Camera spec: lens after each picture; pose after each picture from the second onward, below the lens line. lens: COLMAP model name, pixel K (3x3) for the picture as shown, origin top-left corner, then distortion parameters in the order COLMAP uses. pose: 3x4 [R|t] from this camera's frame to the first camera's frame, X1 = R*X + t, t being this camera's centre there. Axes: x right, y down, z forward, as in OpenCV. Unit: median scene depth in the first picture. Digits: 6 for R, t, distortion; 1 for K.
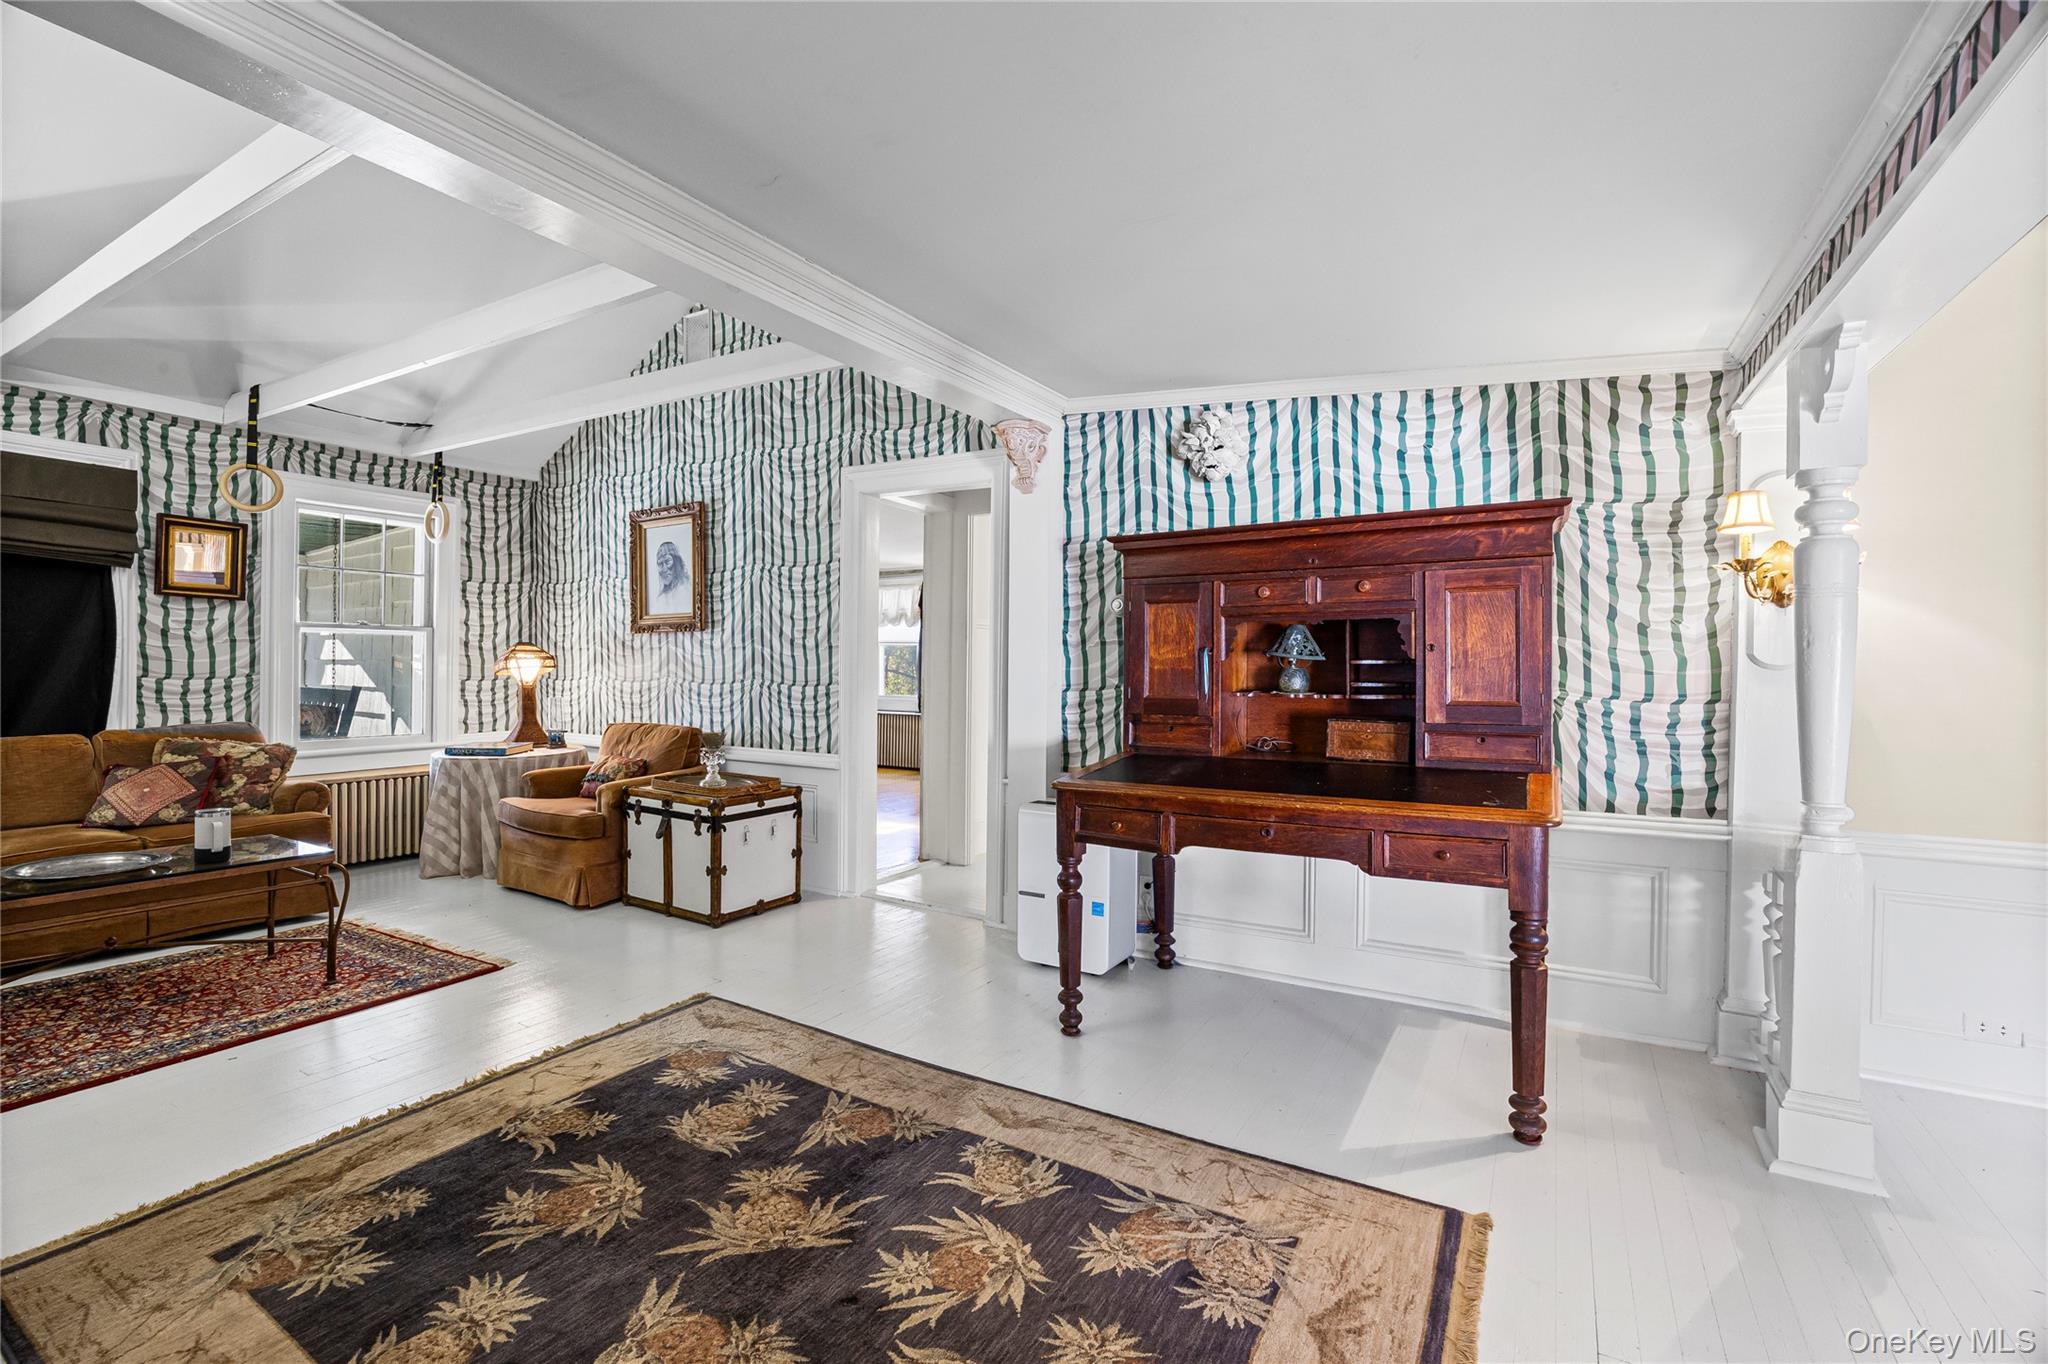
lens RADIAL K [[875.2, 0, 1024.0], [0, 875.2, 682.0], [0, 0, 1]] dist [-0.000006, -0.010857]
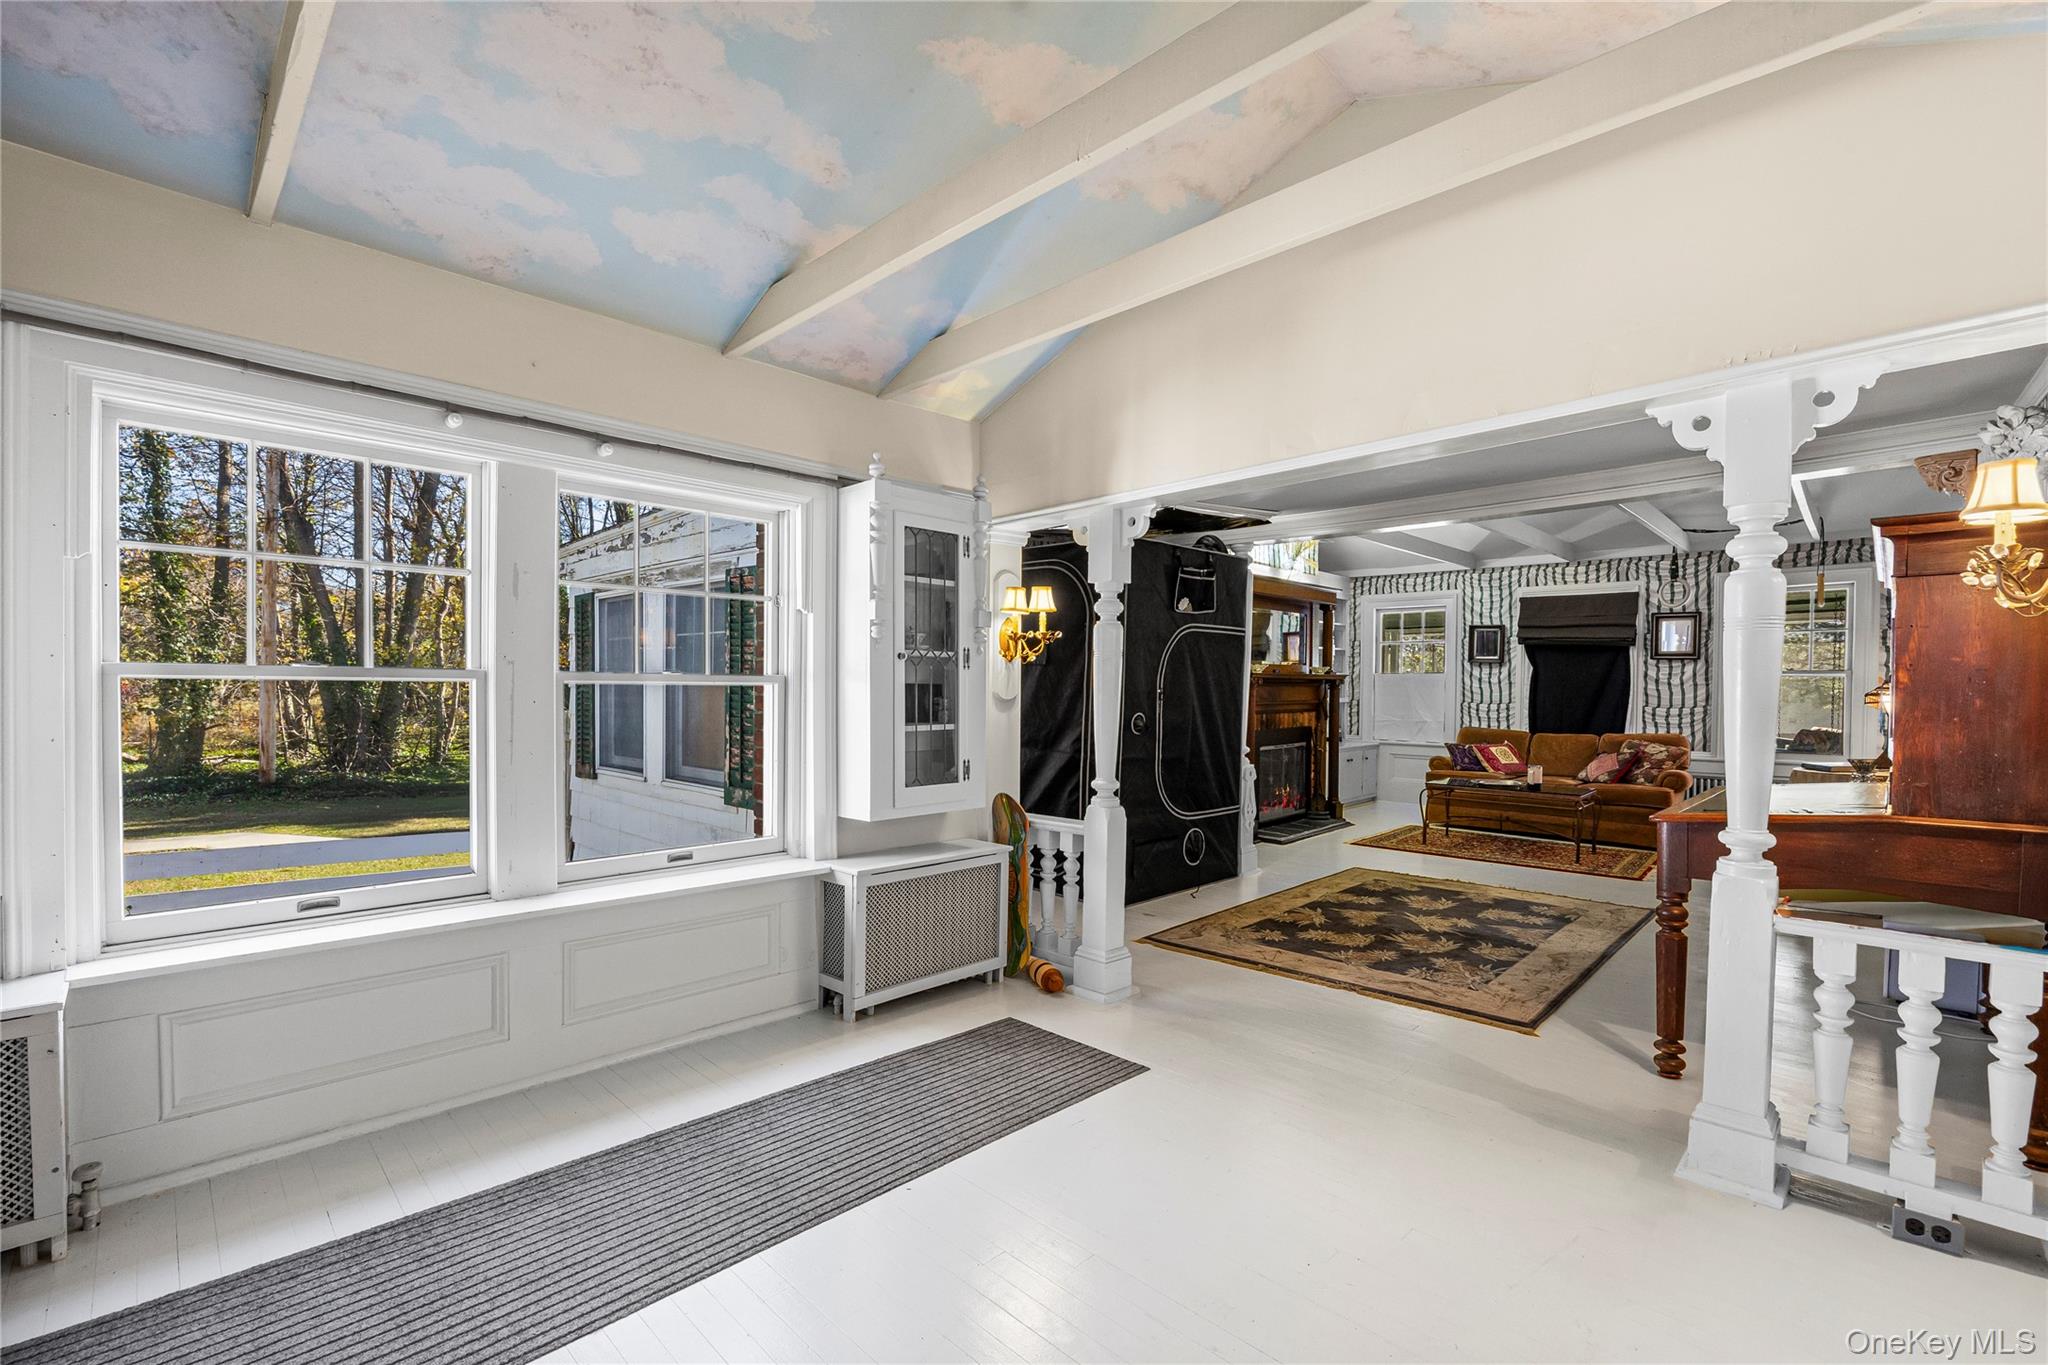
lens RADIAL K [[875.2, 0, 1024.0], [0, 875.2, 682.5], [0, 0, 1]] dist [-0.000006, -0.010857]
pose [[-0.248067, -0.022913, -0.968472, 1.034267], [-0.025839, 0.999521, -0.017030, 0.008559], [0.968398, 0.020800, -0.248540, 0.211900]]
